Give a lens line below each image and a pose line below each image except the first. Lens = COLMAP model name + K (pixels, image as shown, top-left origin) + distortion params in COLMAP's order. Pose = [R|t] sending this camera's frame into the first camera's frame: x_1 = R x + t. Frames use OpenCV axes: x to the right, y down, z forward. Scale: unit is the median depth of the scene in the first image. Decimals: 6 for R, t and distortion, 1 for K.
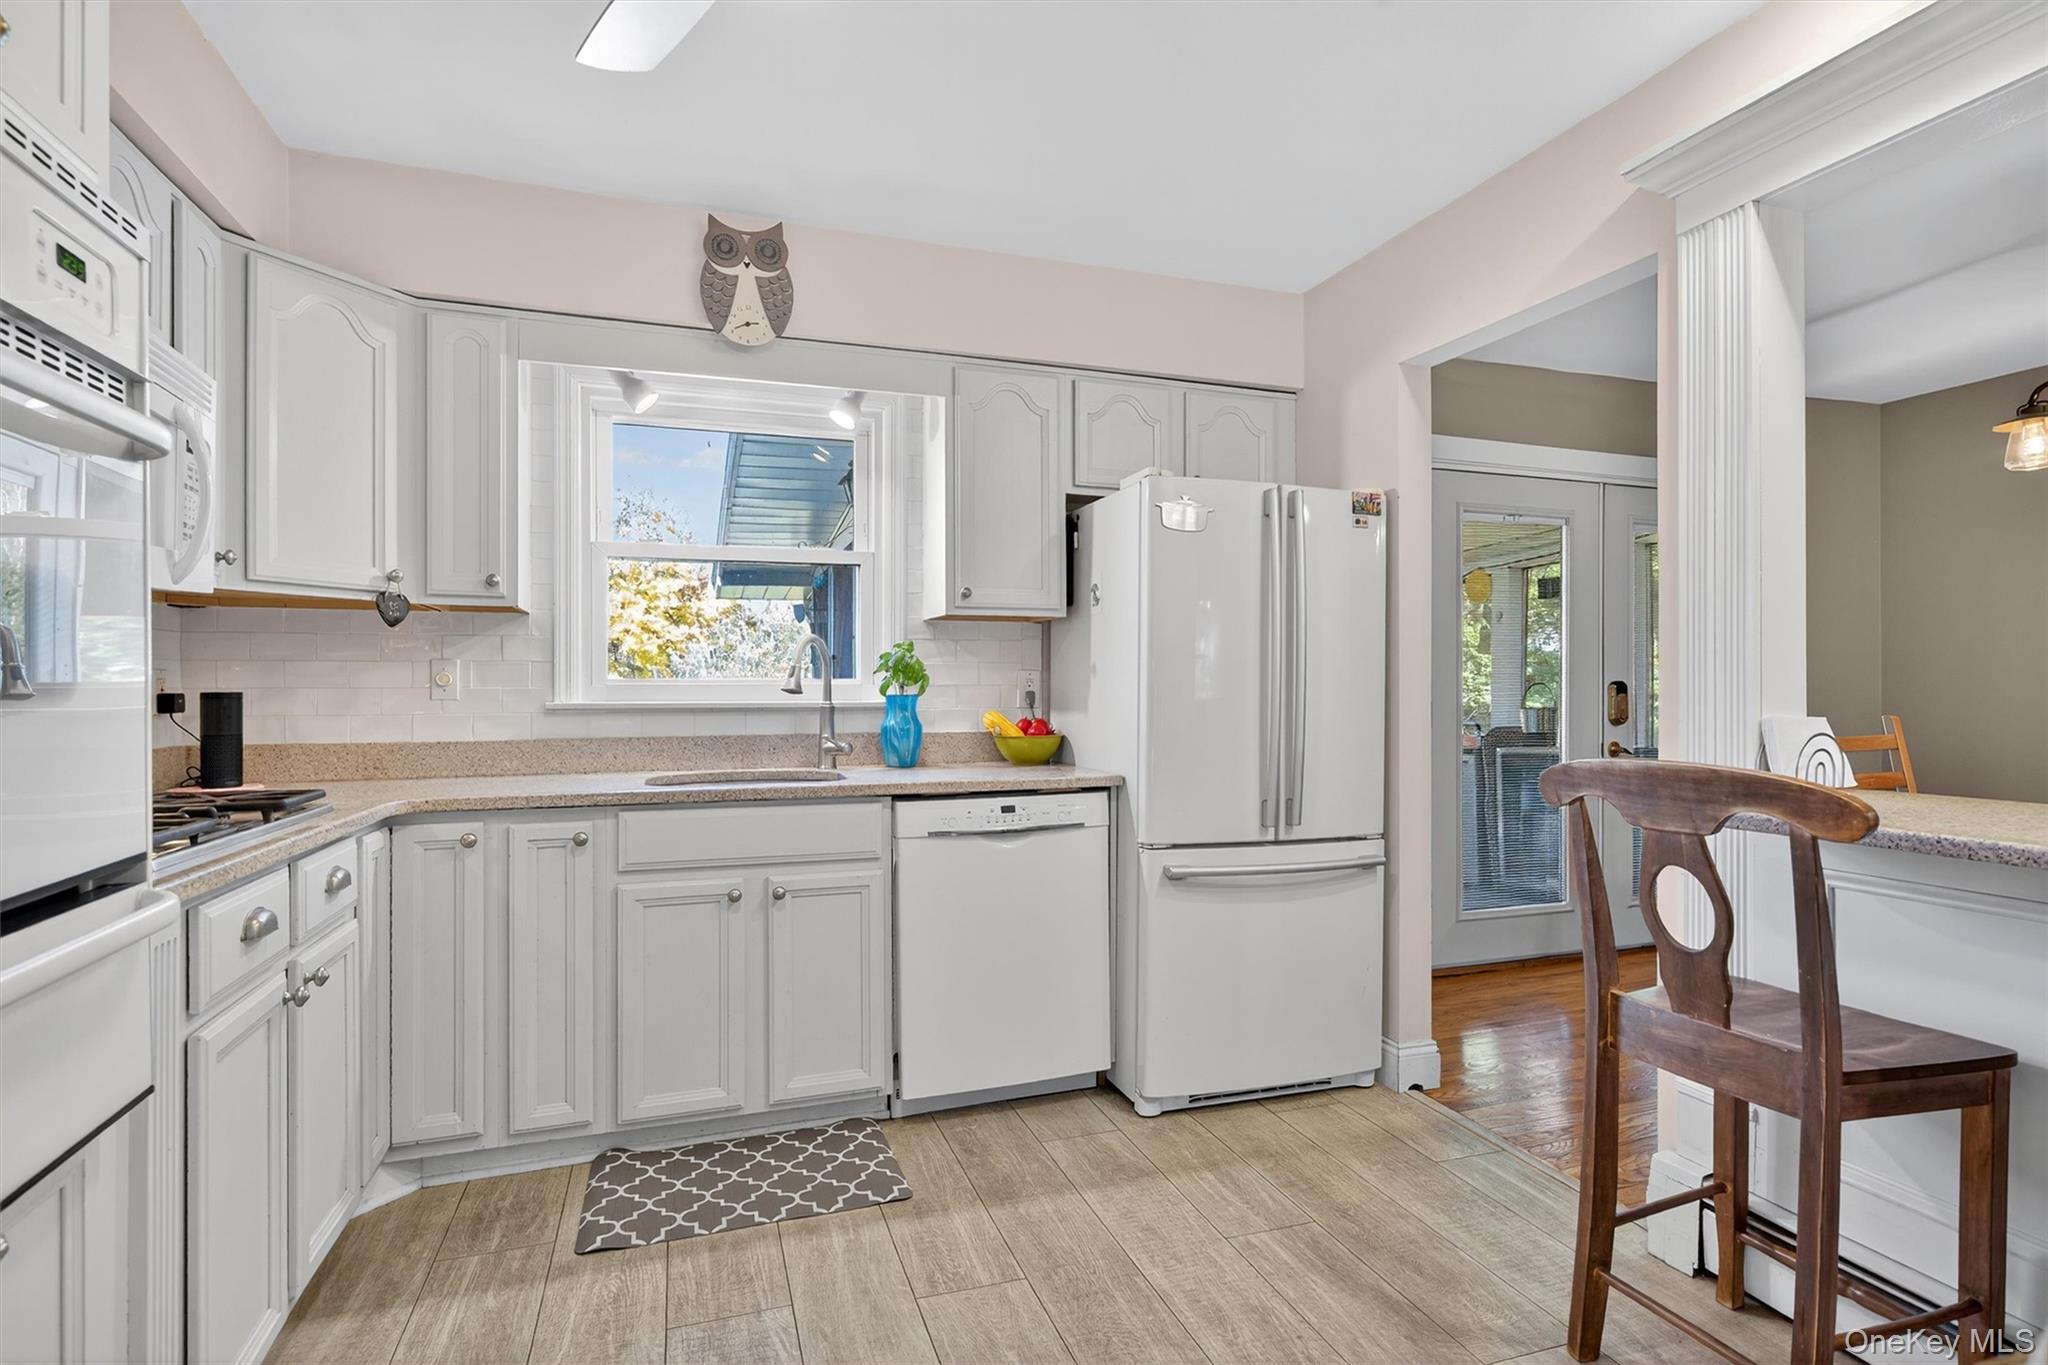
lens RADIAL K [[1008.2, 0, 1024.0], [0, 1008.2, 682.5], [0, 0, 1]] dist [0.003721, 0.000583]
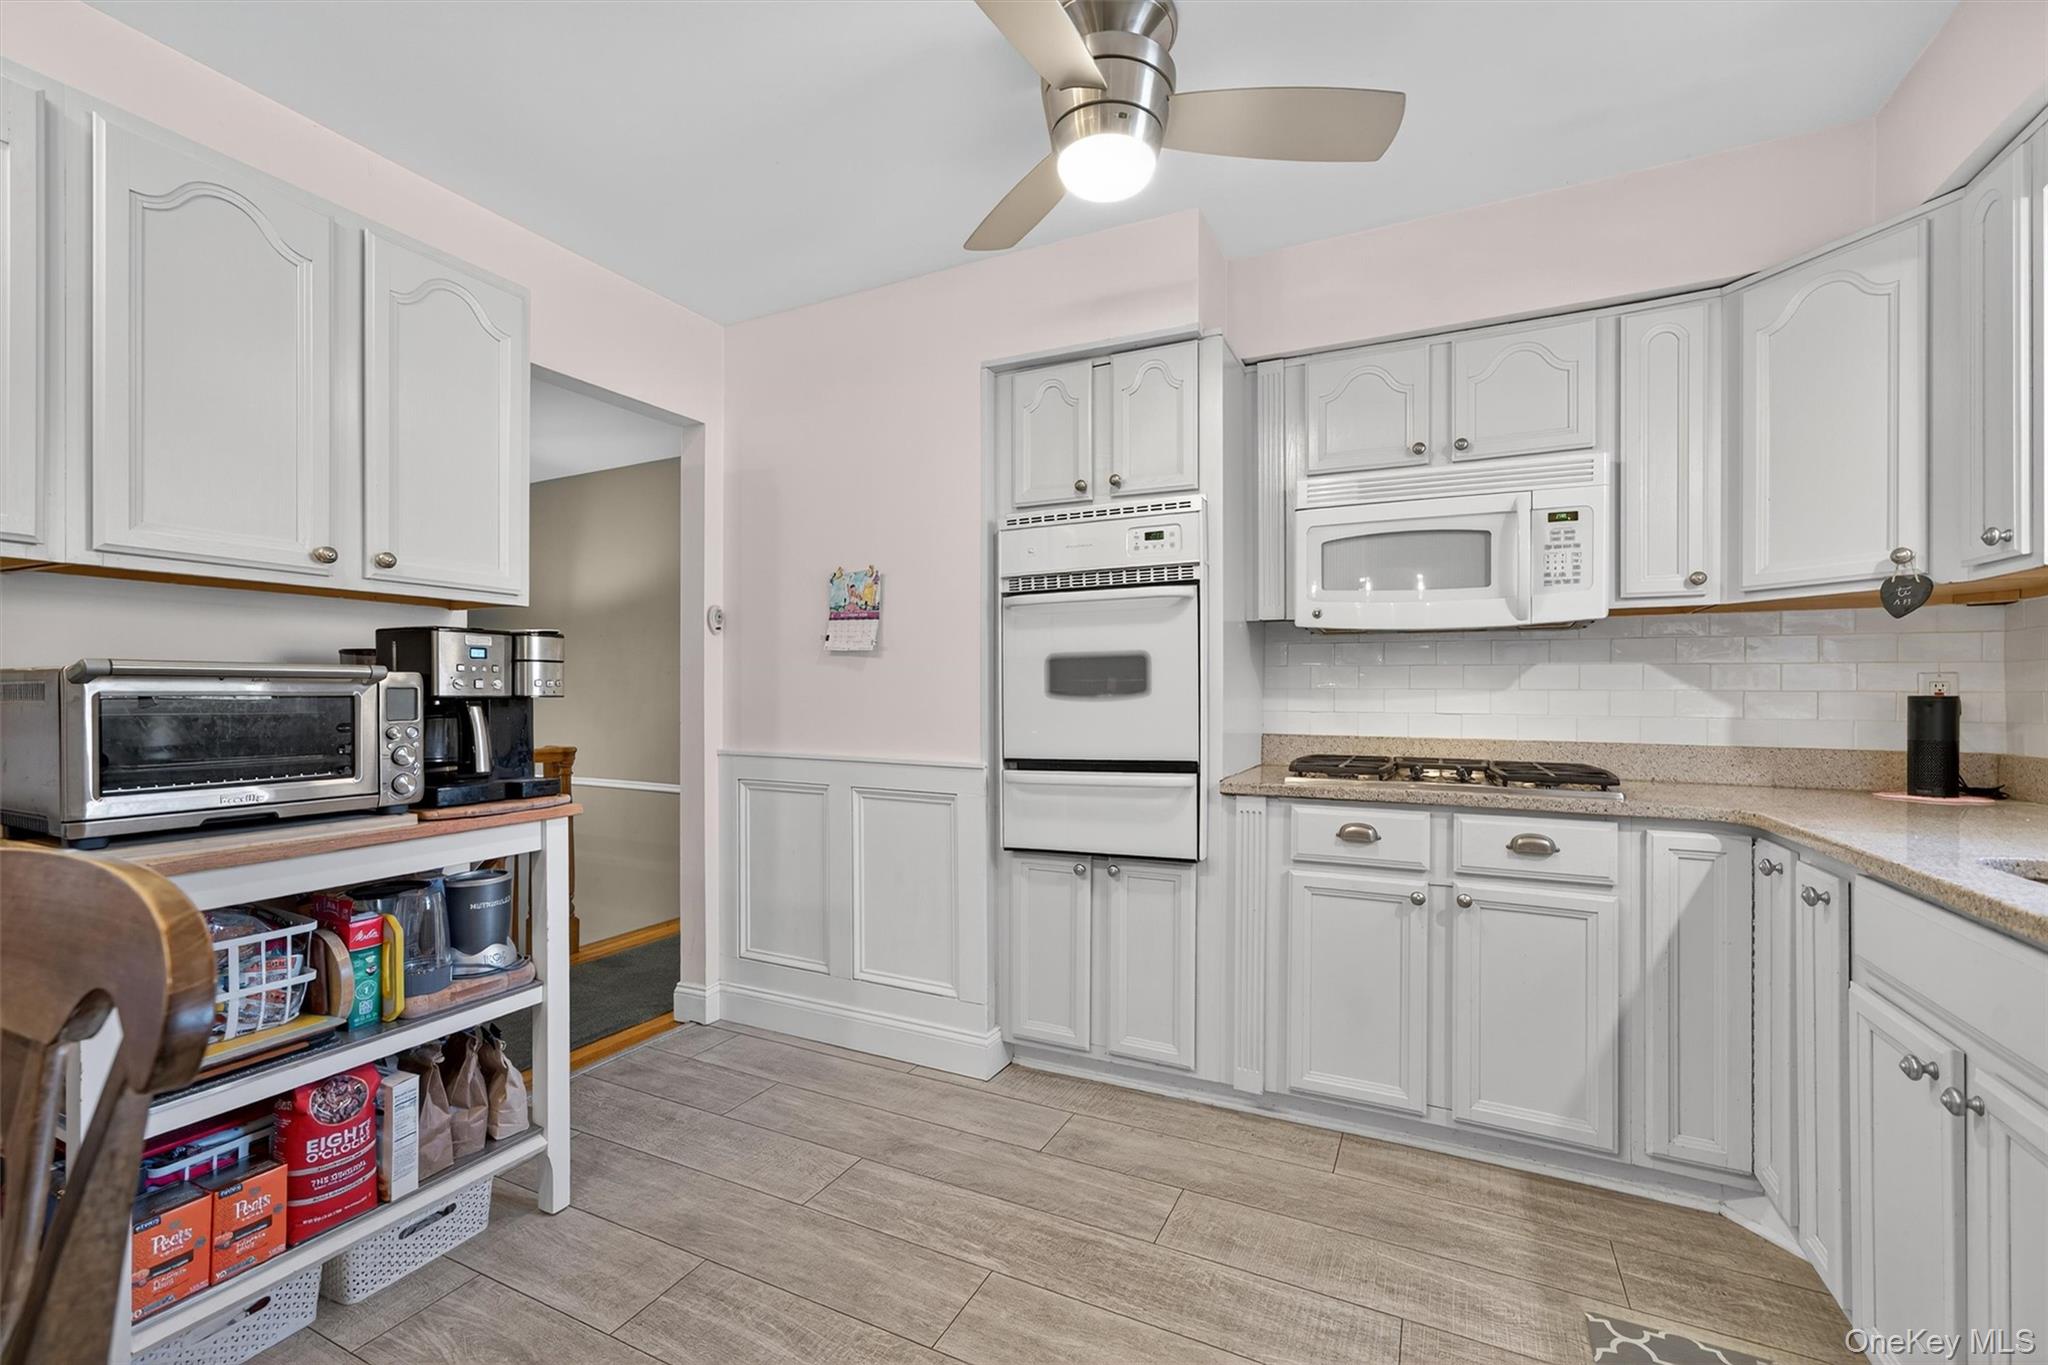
lens RADIAL K [[852.2, 0, 1006.9], [0, 852.2, 681.6], [0, 0, 1]] dist [-0.034026, 0.015404]
pose [[-0.716833, -0.007770, -0.697201, 0.365874], [-0.002692, 0.999961, -0.008377, 0.005306], [0.697239, -0.004128, -0.716827, 0.930041]]
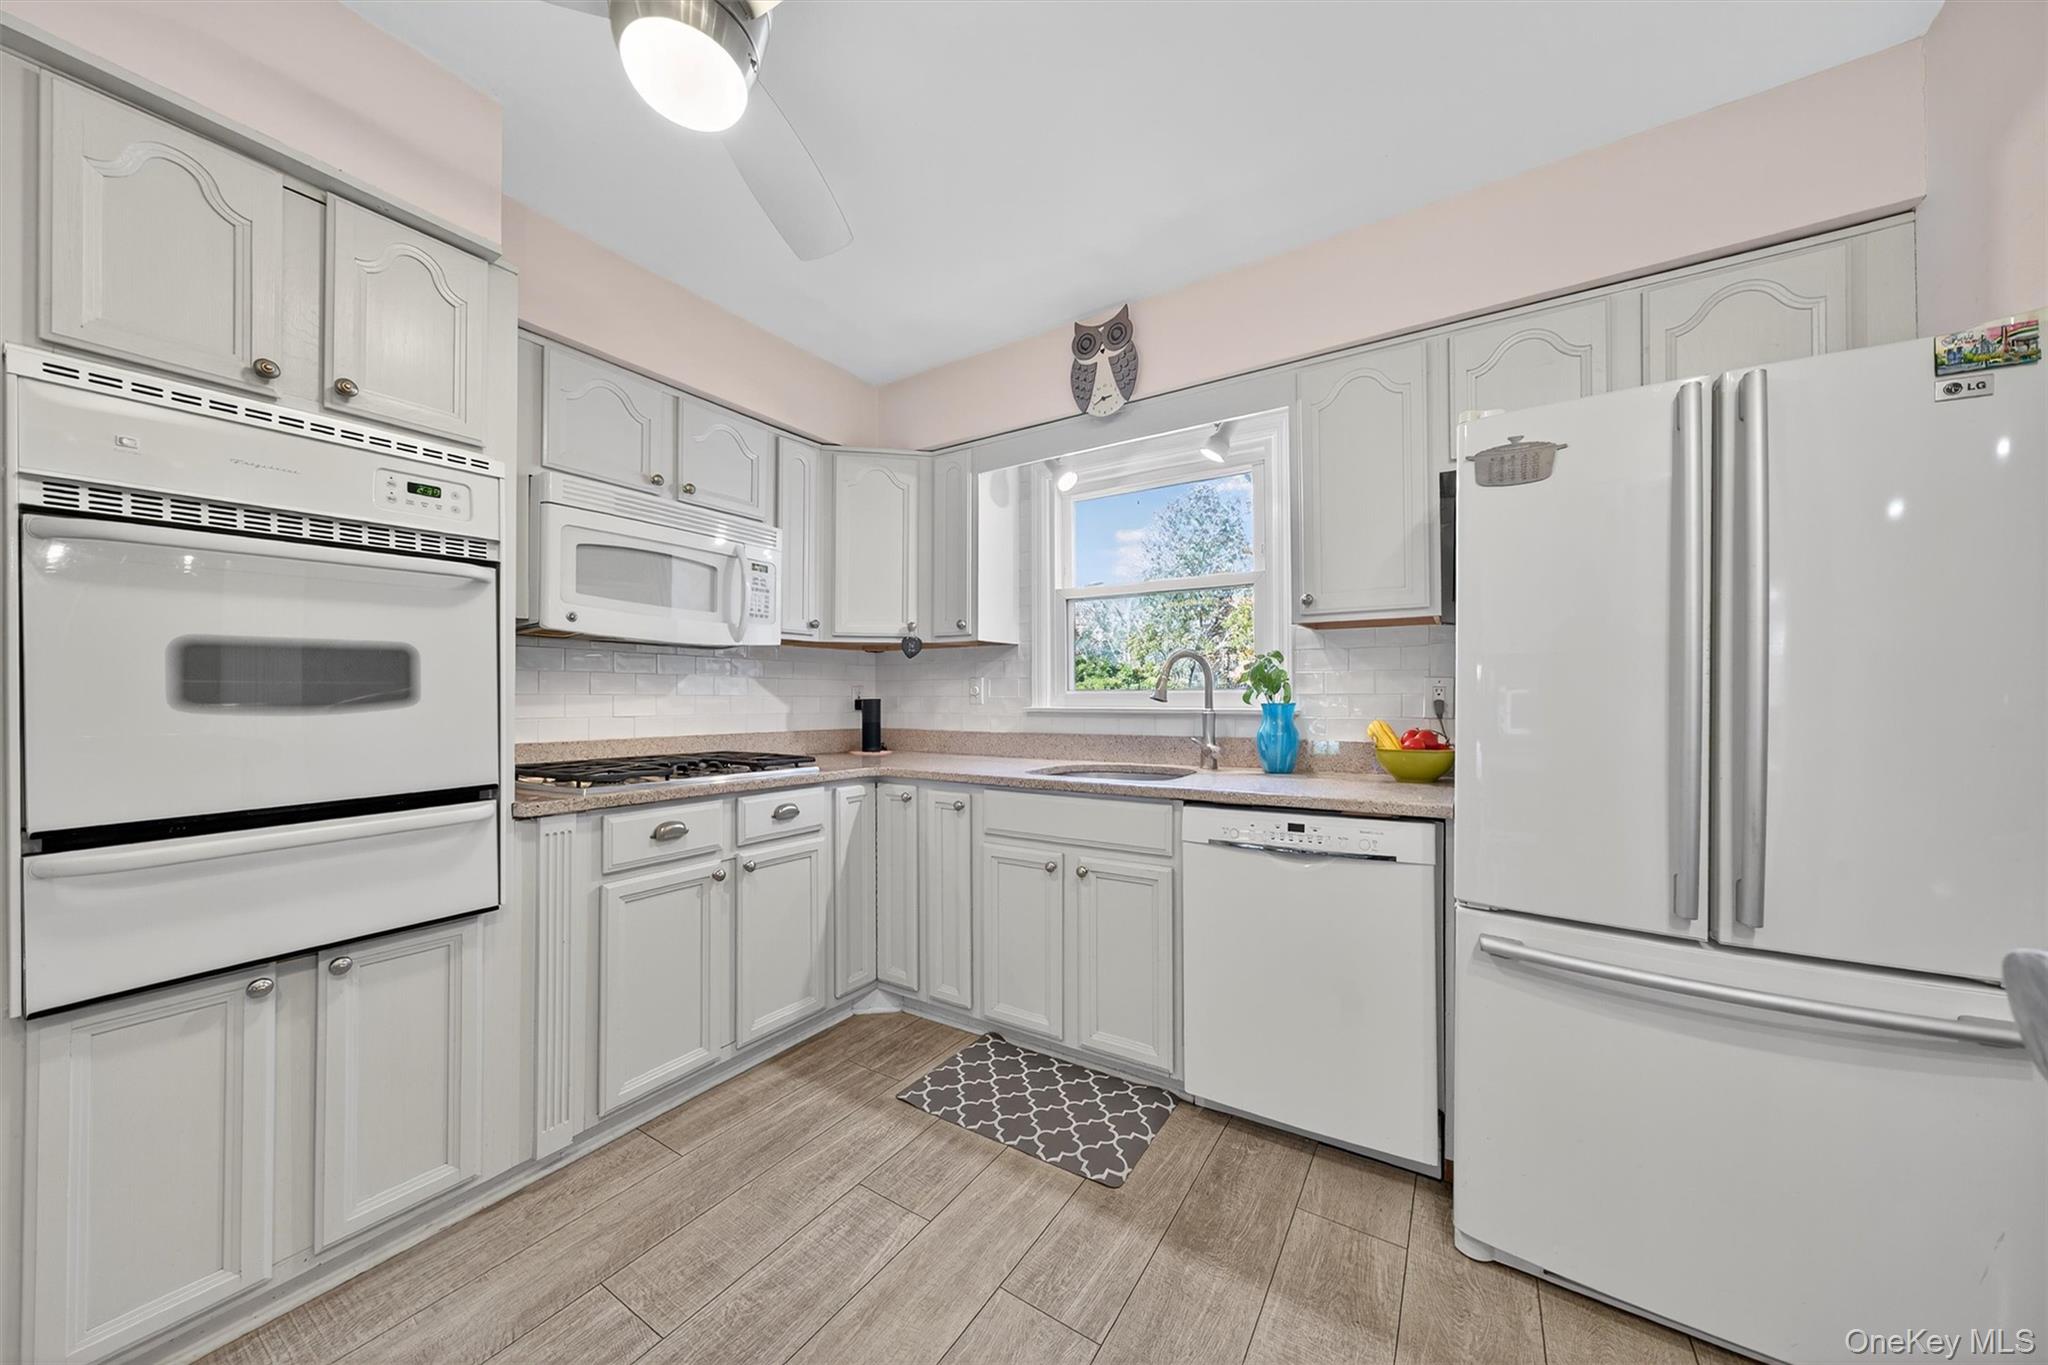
lens RADIAL K [[698.4, 0, 1019.0], [0, 698.4, 690.8], [0, 0, 1]] dist [-0.001679, -0.000006]
pose [[0.620658, -0.005529, -0.784062, 0.342450], [0.001410, 0.999981, -0.005935, 0.003674], [0.784080, 0.002578, 0.620655, 0.417826]]
